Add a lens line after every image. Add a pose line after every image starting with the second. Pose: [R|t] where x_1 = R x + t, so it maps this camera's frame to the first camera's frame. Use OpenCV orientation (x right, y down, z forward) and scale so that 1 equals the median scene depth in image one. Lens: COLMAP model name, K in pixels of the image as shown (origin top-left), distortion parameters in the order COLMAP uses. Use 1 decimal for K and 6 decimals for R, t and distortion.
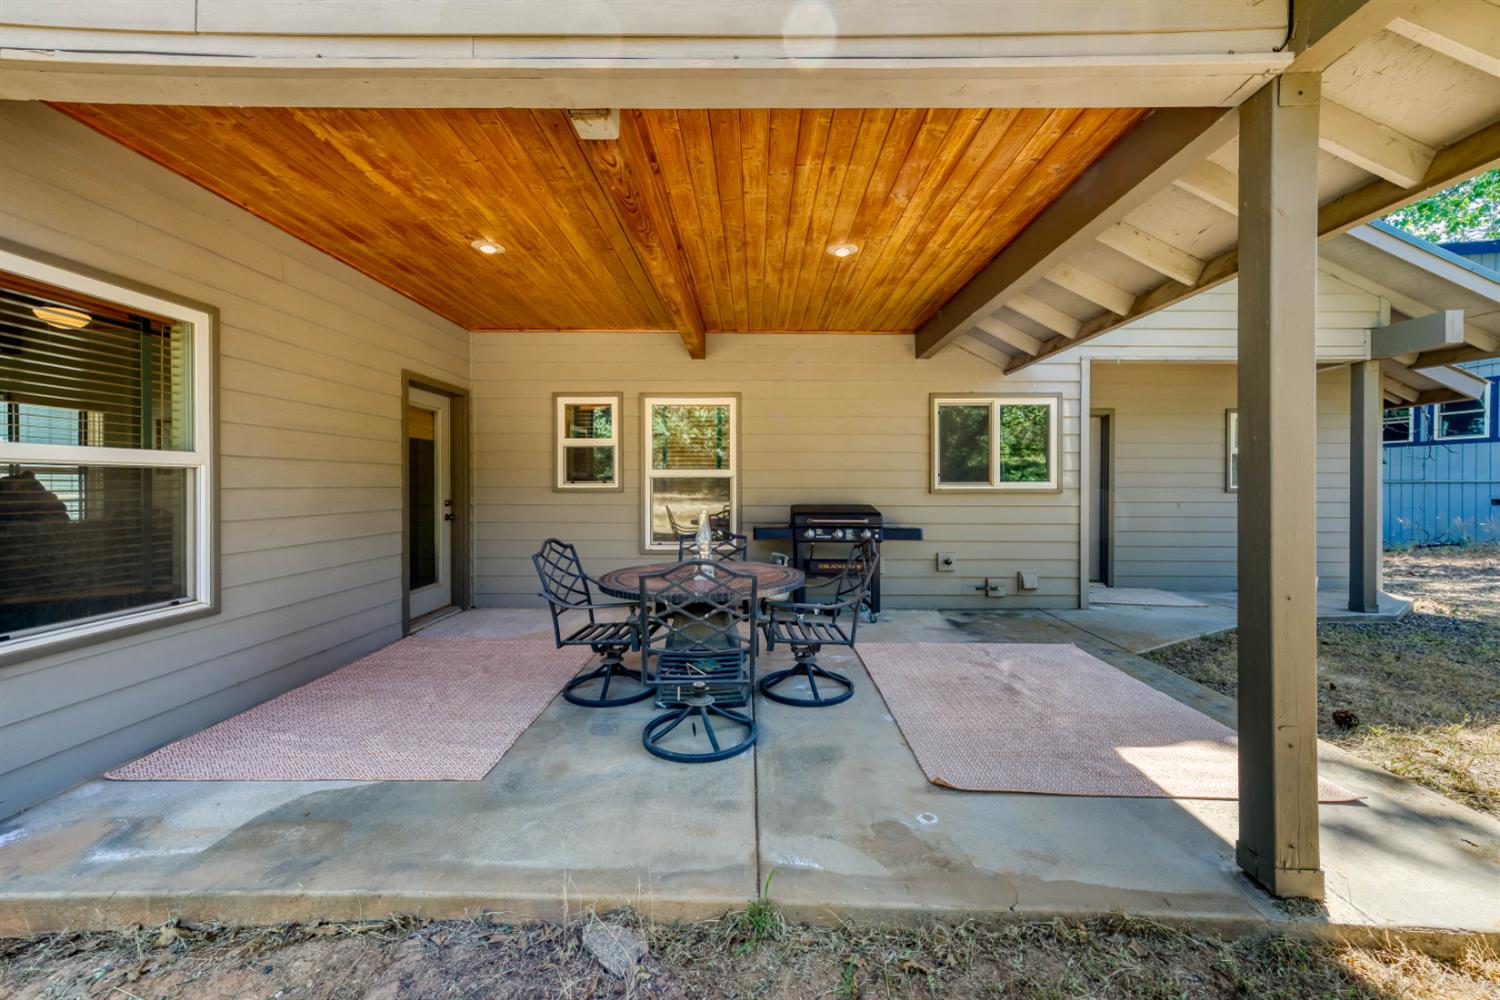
lens RADIAL K [[633.3, 0, 760.1], [0, 633.3, 480.9], [0, 0, 1]] dist [0.013152, 0.000465]
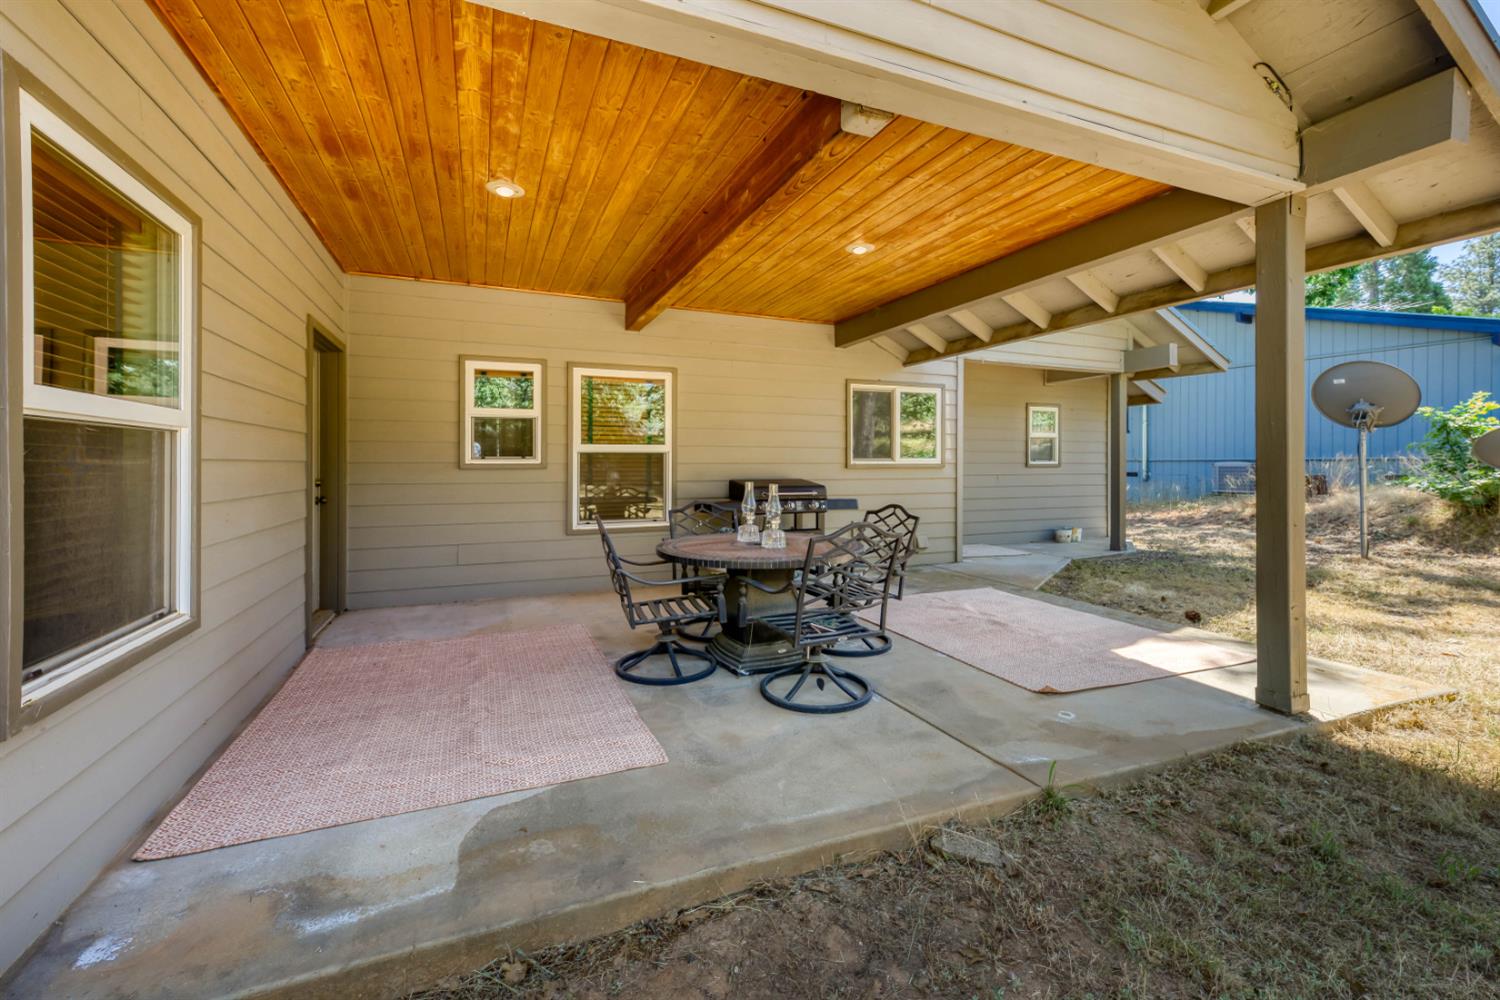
lens RADIAL K [[621.3, 0, 818.2], [0, 621.3, 456.0], [0, 0, 1]] dist [0.007637, -0.000334]
pose [[0.913066, 0.003008, 0.407801, -0.452633], [0.000137, 0.999970, -0.007683, 0.012661], [-0.407813, 0.007071, 0.913038, 0.036744]]
